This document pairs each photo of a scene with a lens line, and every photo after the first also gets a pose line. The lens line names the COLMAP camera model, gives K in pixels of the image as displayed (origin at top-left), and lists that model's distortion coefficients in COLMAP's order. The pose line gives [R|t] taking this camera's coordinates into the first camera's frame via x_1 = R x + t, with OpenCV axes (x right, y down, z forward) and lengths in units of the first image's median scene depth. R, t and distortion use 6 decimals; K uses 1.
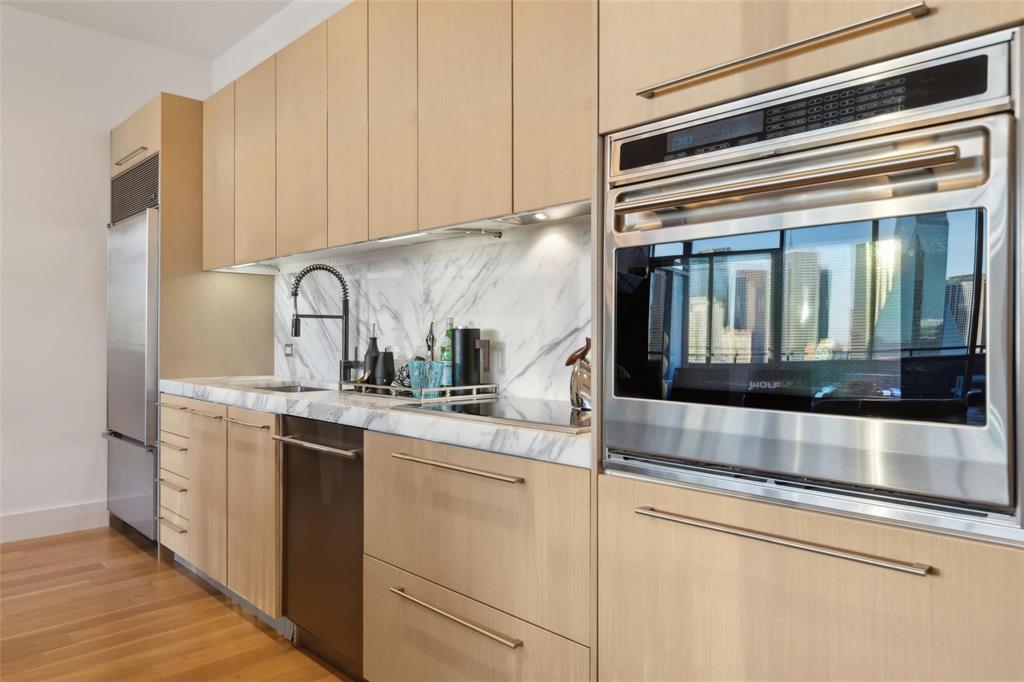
lens RADIAL K [[693.1, 0, 512.0], [0, 693.1, 341.0], [0, 0, 1]] dist [-0.008192, -0.002865]
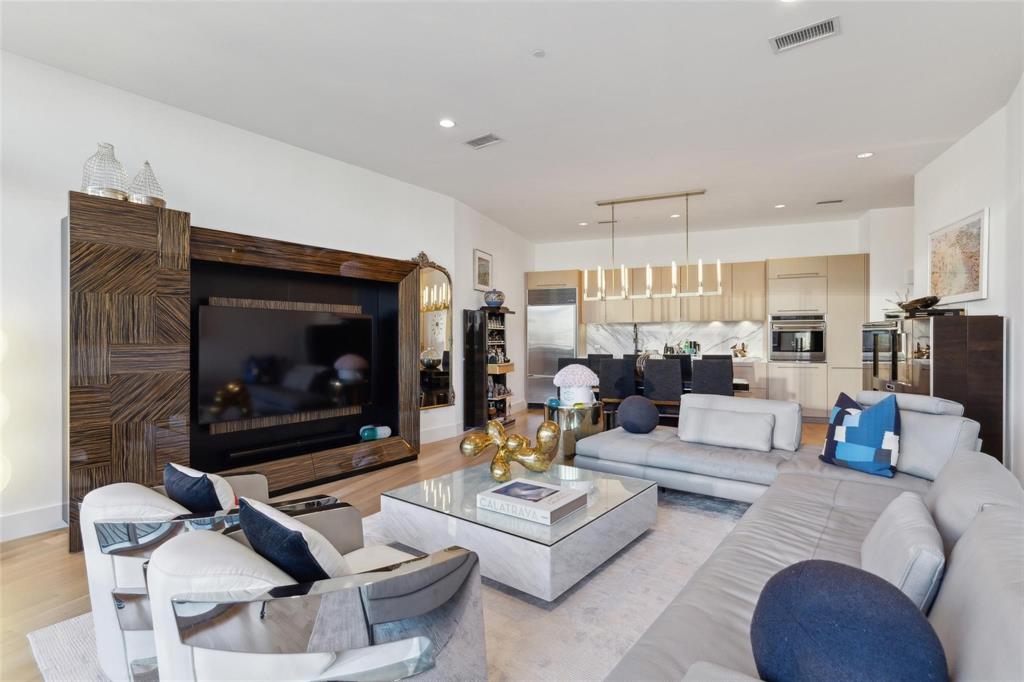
lens RADIAL K [[481.7, 0, 512.0], [0, 481.7, 341.0], [0, 0, 1]] dist [-0.001239, -0.000062]
pose [[0.913243, -0.004270, 0.407393, -2.273379], [0.005723, 0.999981, -0.002348, -0.019179], [-0.407376, 0.004476, 0.913250, -1.284401]]
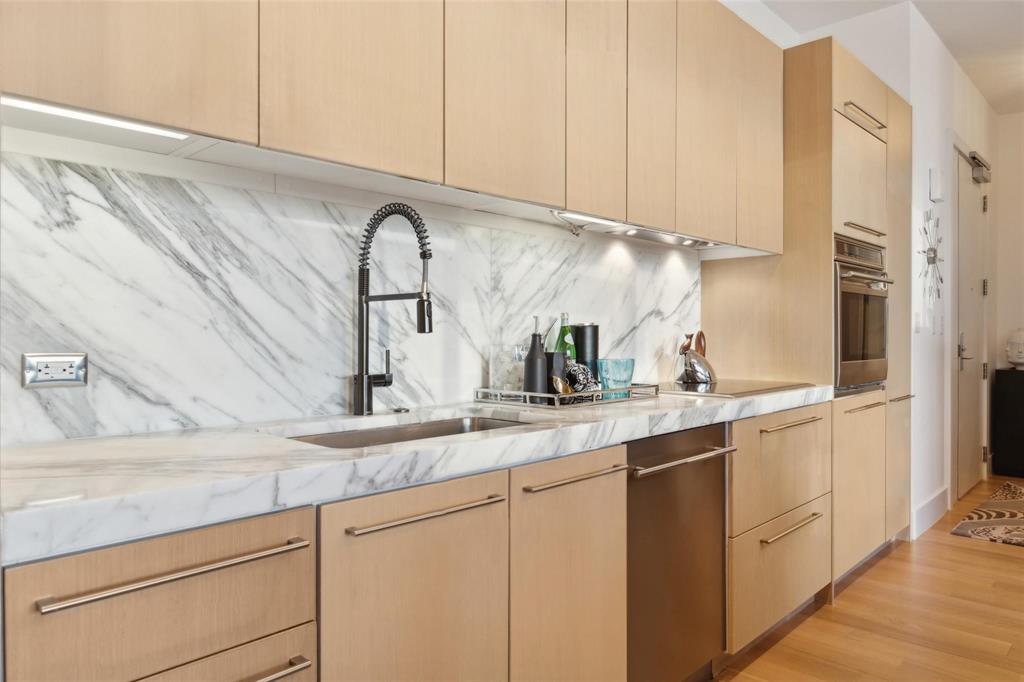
lens RADIAL K [[693.1, 0, 512.0], [0, 693.1, 341.0], [0, 0, 1]] dist [-0.008192, -0.002865]
pose [[-0.050412, -0.006940, 0.998704, -0.983397], [0.009998, 0.999922, 0.007453, -0.003528], [-0.998678, 0.010360, -0.050338, 1.096065]]
